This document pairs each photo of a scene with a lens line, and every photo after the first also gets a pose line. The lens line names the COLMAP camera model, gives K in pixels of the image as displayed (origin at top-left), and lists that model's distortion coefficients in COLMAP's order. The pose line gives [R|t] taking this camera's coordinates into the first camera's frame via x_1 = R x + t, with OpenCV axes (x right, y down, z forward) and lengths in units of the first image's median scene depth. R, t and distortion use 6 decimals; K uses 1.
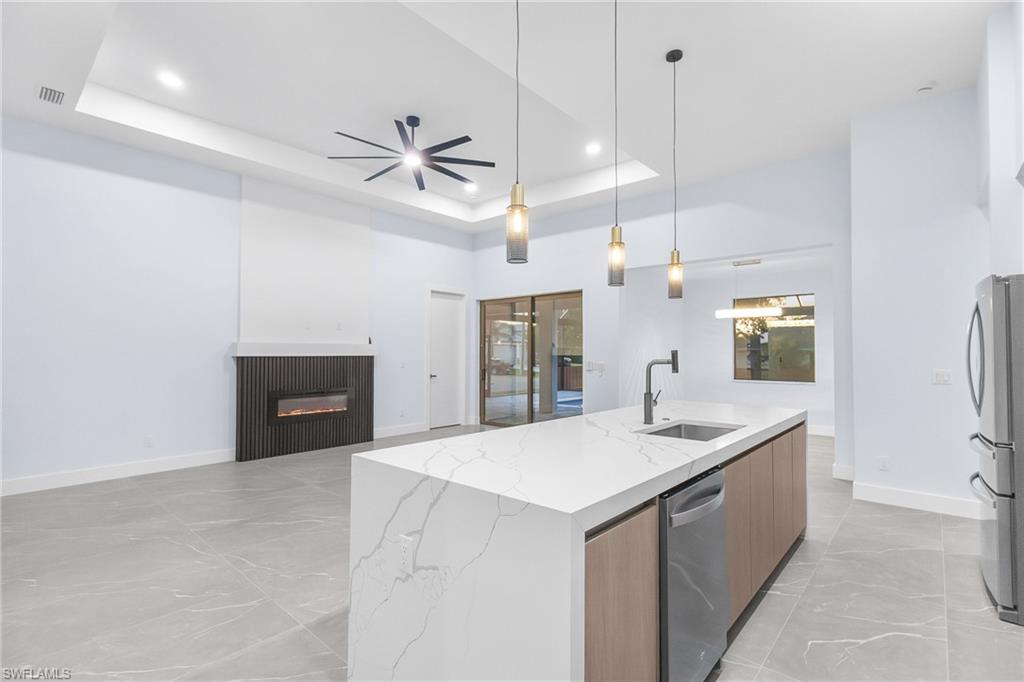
lens RADIAL K [[478.9, 0, 510.3], [0, 478.9, 341.7], [0, 0, 1]] dist [0.000127, 0.001881]
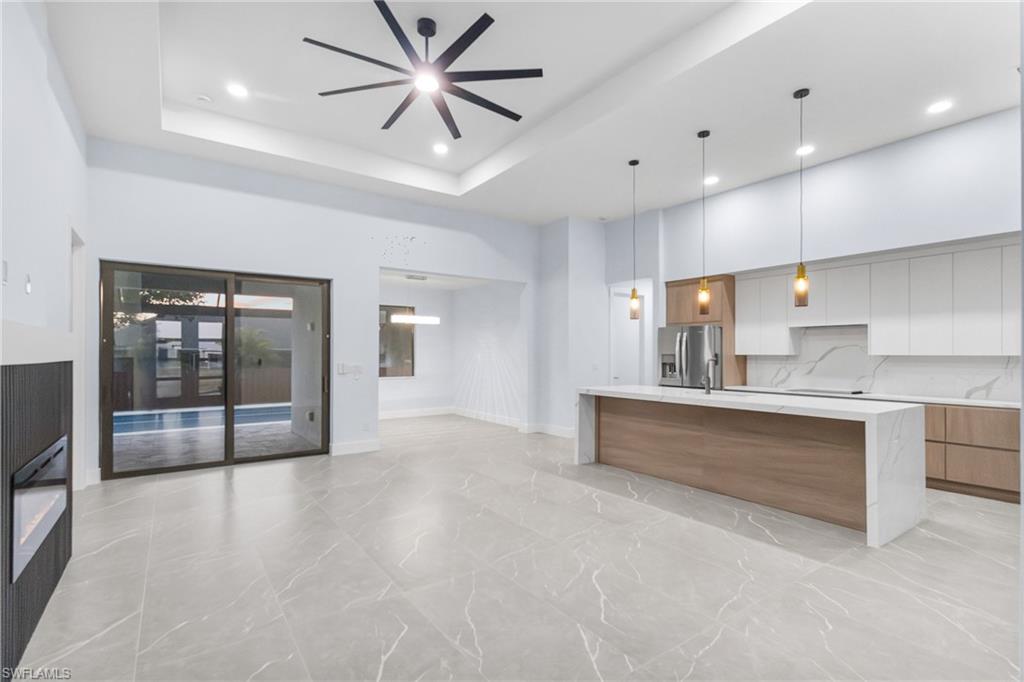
lens RADIAL K [[478.9, 0, 508.7], [0, 478.9, 347.6], [0, 0, 1]] dist [0.000127, 0.001881]
pose [[0.226455, 0.009804, 0.973972, -0.670302], [-0.022089, 0.999744, -0.004927, 0.010632], [-0.973771, -0.020399, 0.226613, 0.547620]]
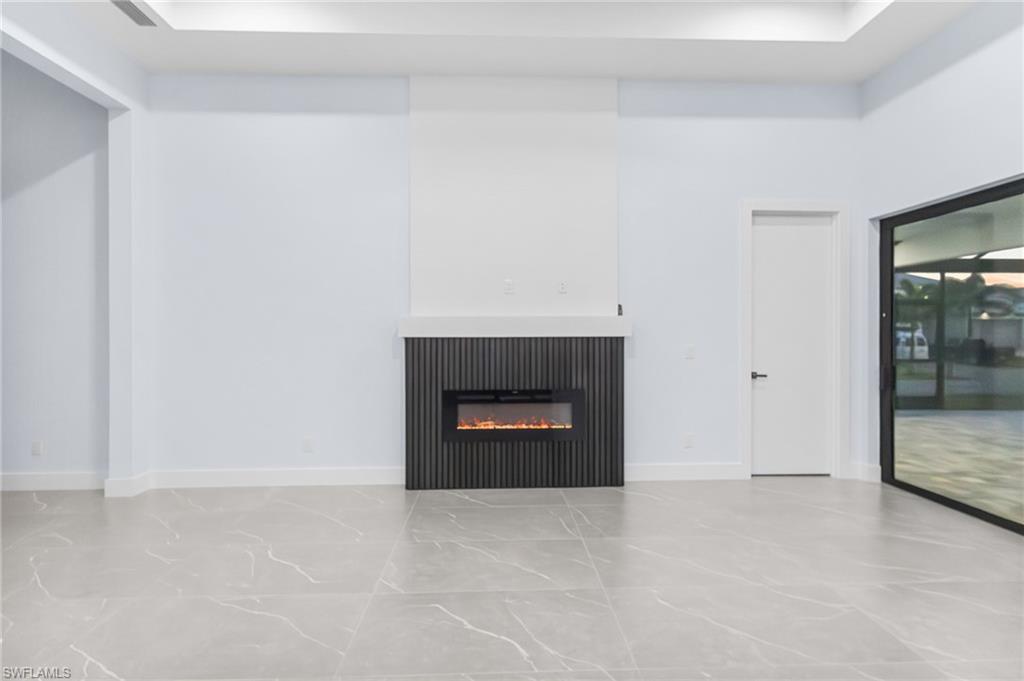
lens RADIAL K [[478.9, 0, 508.2], [0, 478.9, 332.9], [0, 0, 1]] dist [0.000127, 0.001881]
pose [[0.688692, -0.003832, -0.725044, 0.035671], [0.021261, 0.999663, 0.014912, 0.014230], [0.724742, -0.025685, 0.688541, 0.549129]]
